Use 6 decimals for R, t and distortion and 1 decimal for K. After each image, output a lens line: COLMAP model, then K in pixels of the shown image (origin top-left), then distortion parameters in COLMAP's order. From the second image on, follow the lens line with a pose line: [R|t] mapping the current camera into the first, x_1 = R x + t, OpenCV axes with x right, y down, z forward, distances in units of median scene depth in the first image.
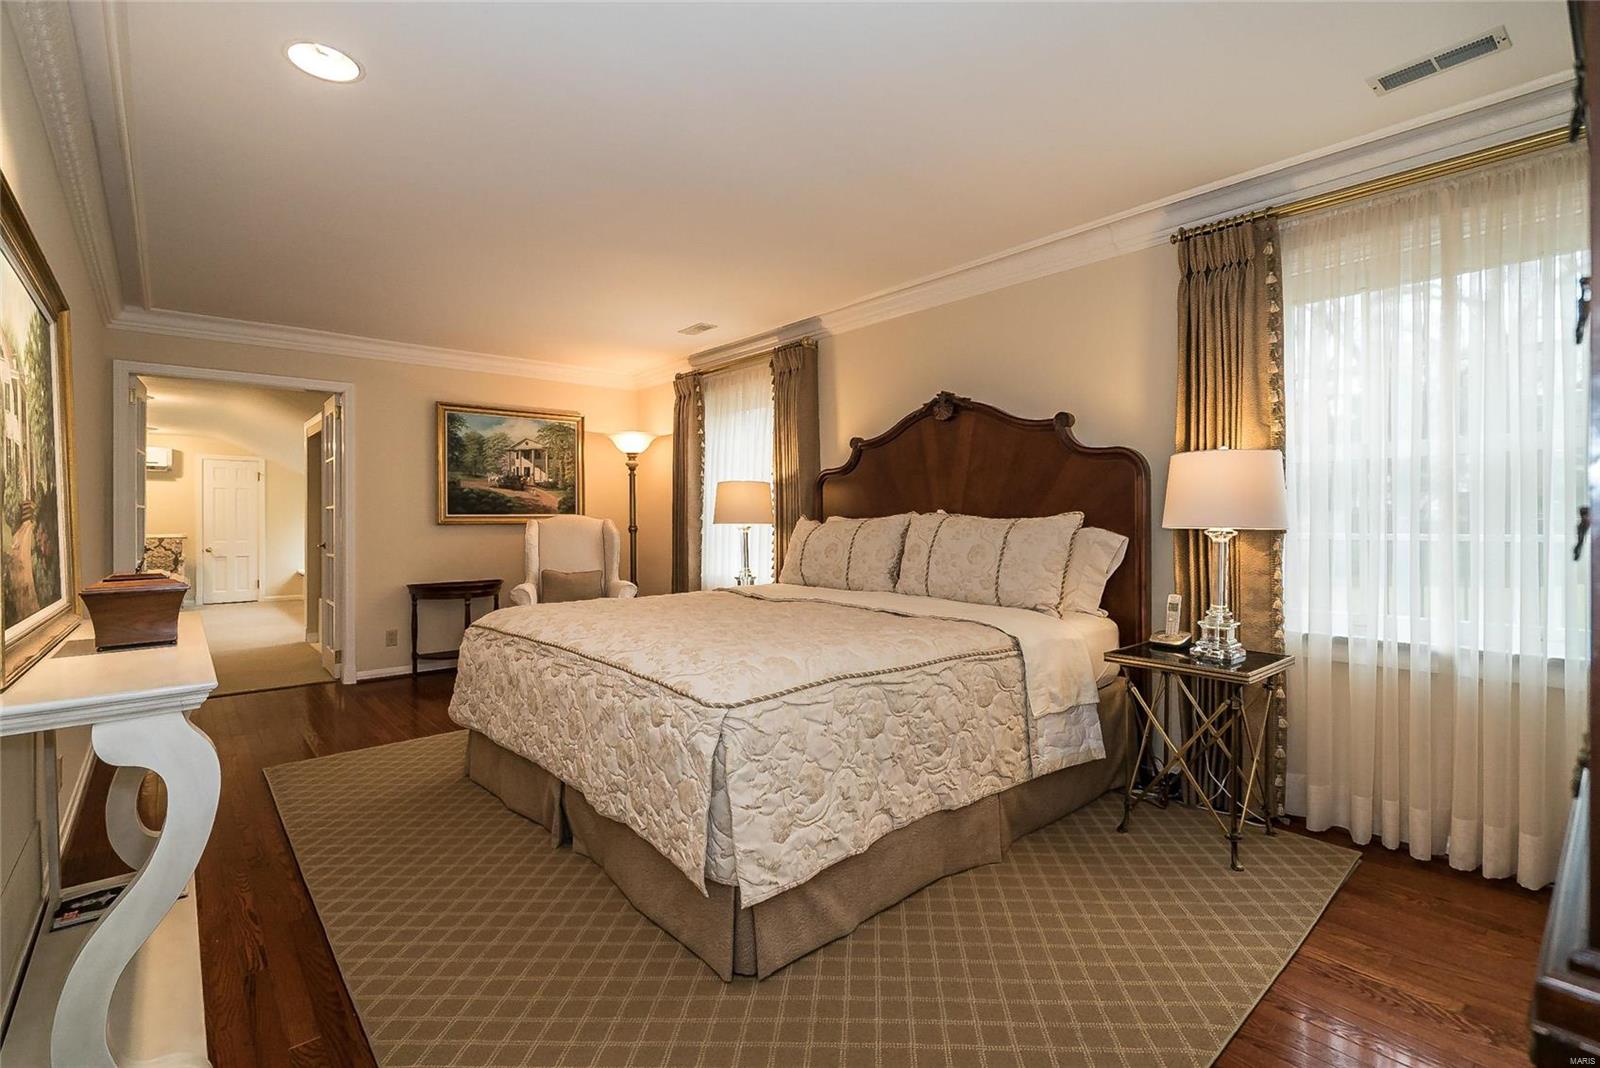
lens RADIAL K [[732.4, 0, 800.0], [0, 732.4, 534.0], [0, 0, 1]] dist [-0.024741, 0.000369]
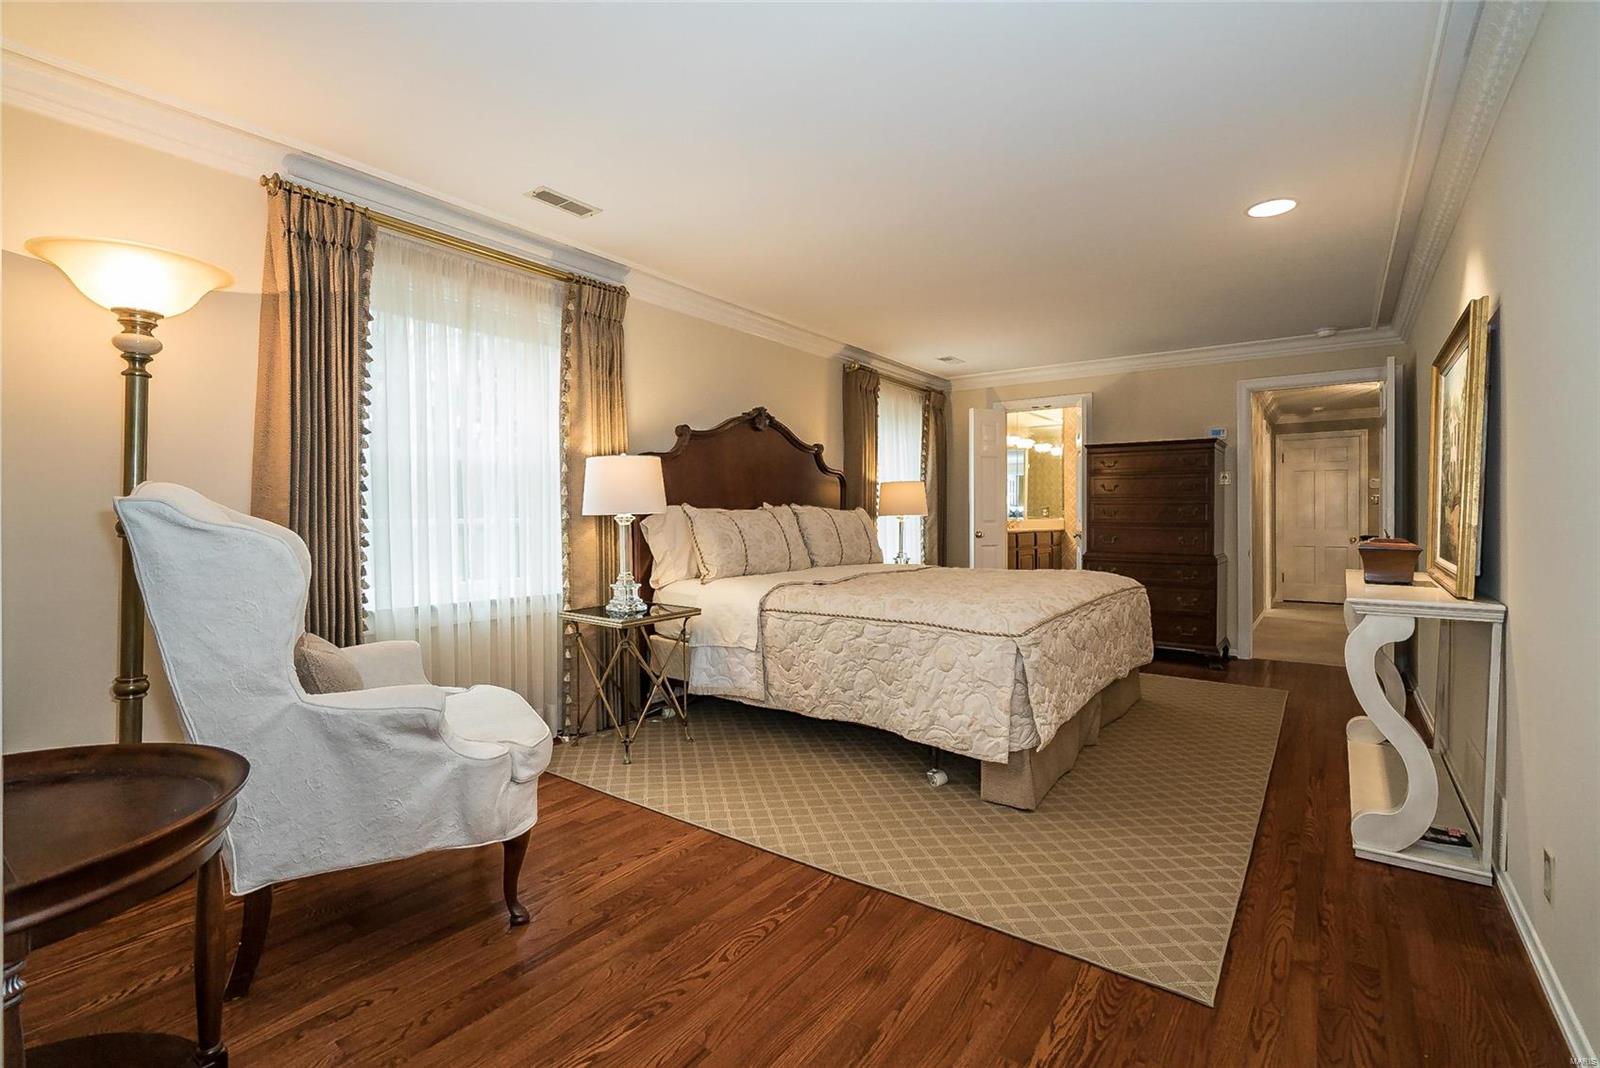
lens RADIAL K [[727.7, 0, 804.3], [0, 727.7, 514.6], [0, 0, 1]] dist [0.015209, -0.000097]
pose [[-0.219051, -0.006217, 0.975694, -0.794685], [0.010245, 0.999910, 0.008672, -0.015097], [-0.975660, 0.011895, -0.218967, 0.930464]]
